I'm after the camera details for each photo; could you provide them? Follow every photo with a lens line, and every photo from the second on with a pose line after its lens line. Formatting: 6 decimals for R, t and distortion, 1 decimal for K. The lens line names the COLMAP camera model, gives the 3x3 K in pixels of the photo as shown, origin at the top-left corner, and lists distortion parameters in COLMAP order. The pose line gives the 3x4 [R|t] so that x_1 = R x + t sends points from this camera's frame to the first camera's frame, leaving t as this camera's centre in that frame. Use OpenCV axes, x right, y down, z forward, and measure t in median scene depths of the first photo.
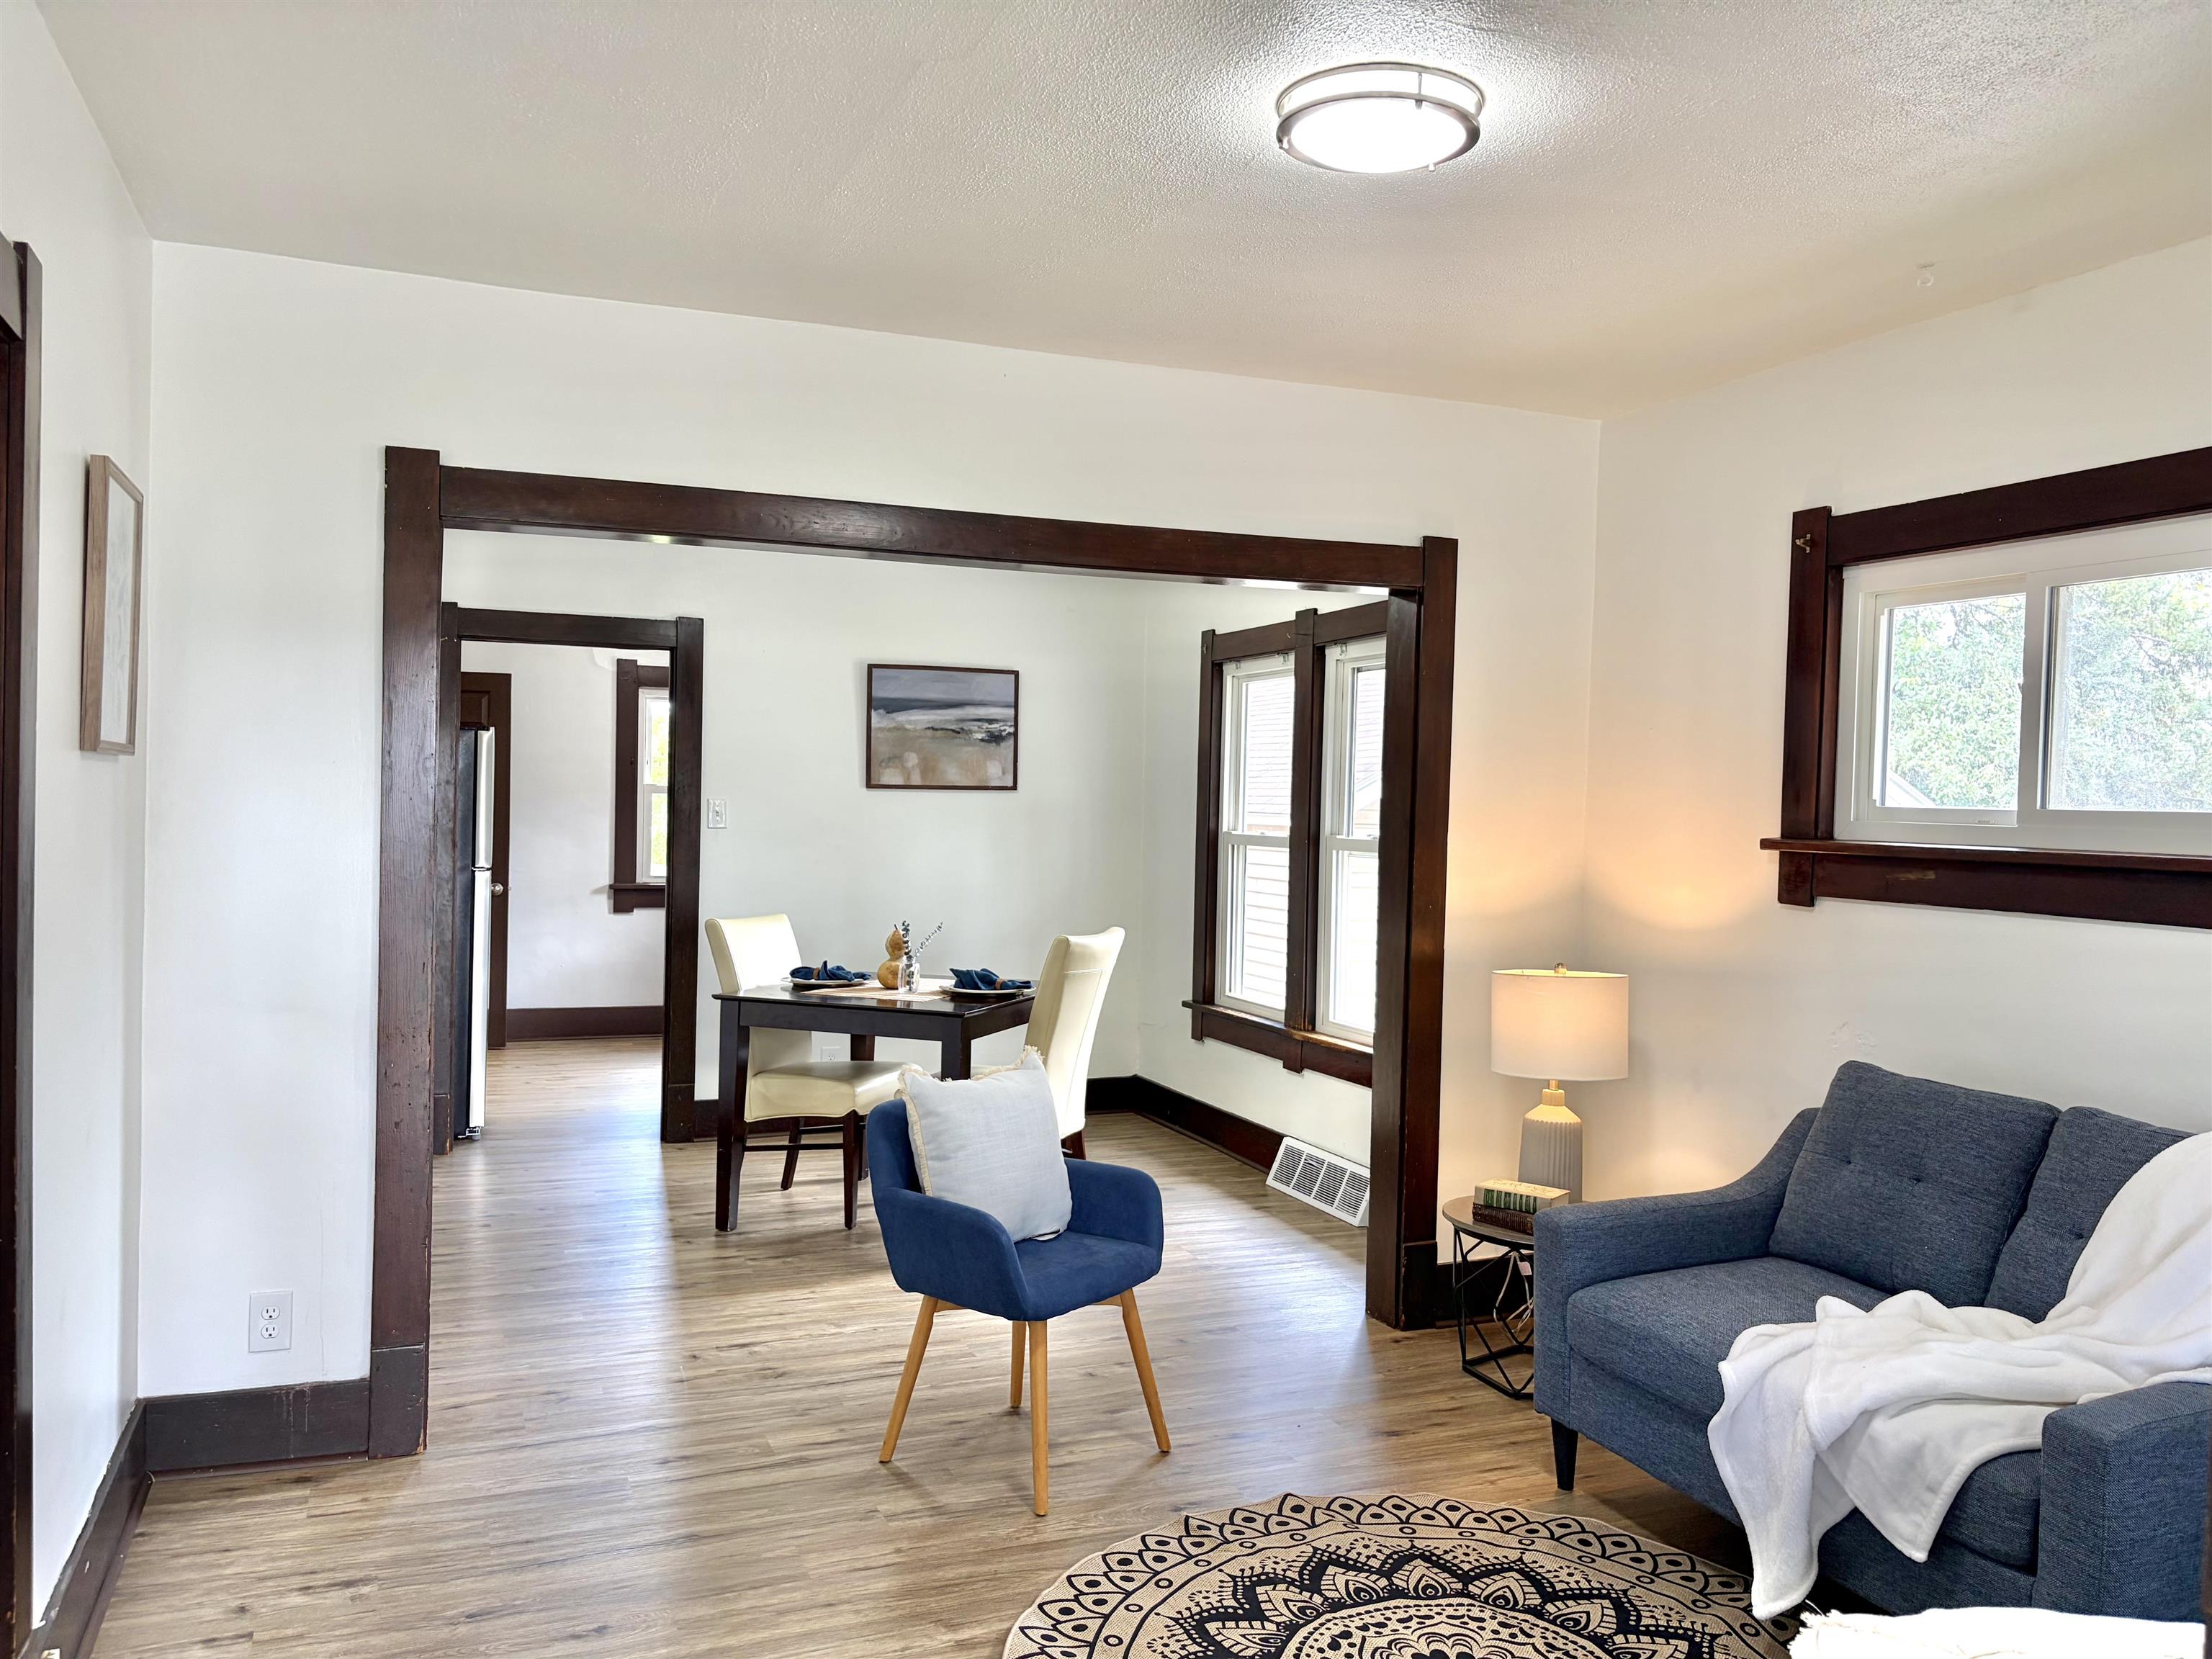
lens RADIAL K [[1682.6, 0, 1110.7], [0, 1682.6, 825.5], [0, 0, 1]] dist [0.041461, -0.046776]
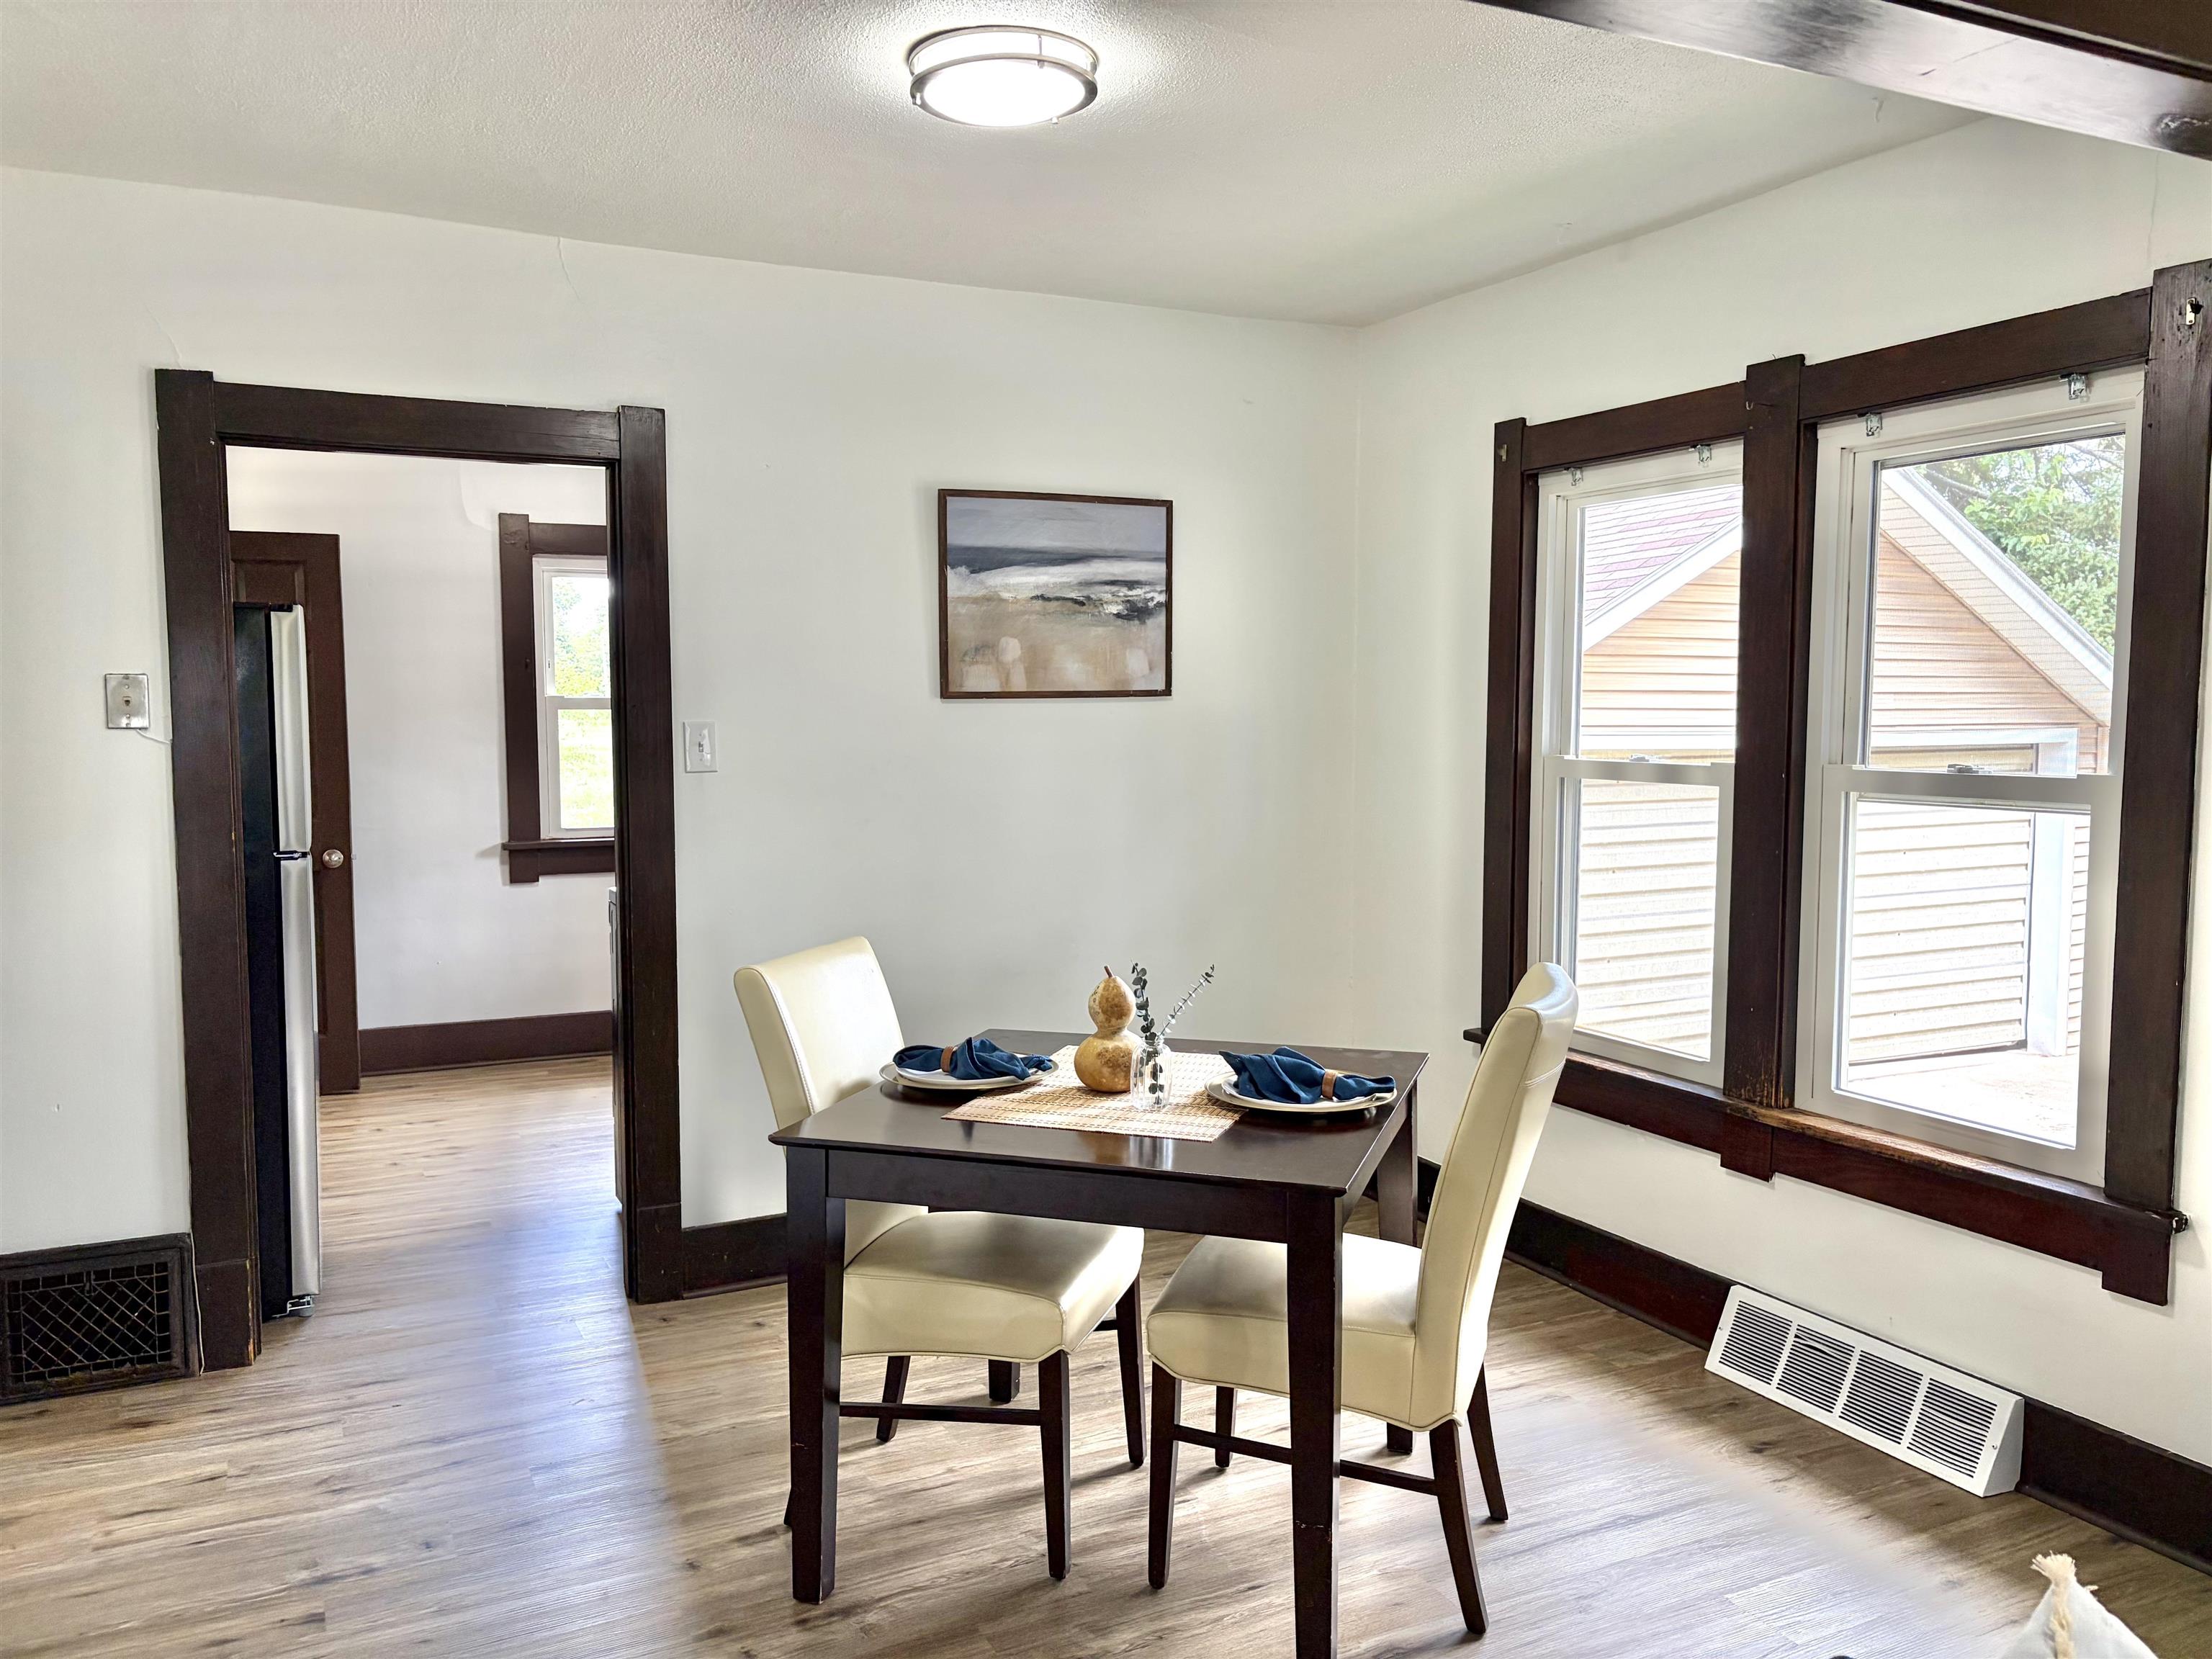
lens RADIAL K [[1682.6, 0, 1098.1], [0, 1682.6, 837.7], [0, 0, 1]] dist [0.041461, -0.046776]
pose [[0.997556, -0.029571, 0.063309, -0.134698], [0.025090, 0.997201, 0.070429, -0.014025], [-0.065214, -0.068669, 0.995506, 0.407946]]
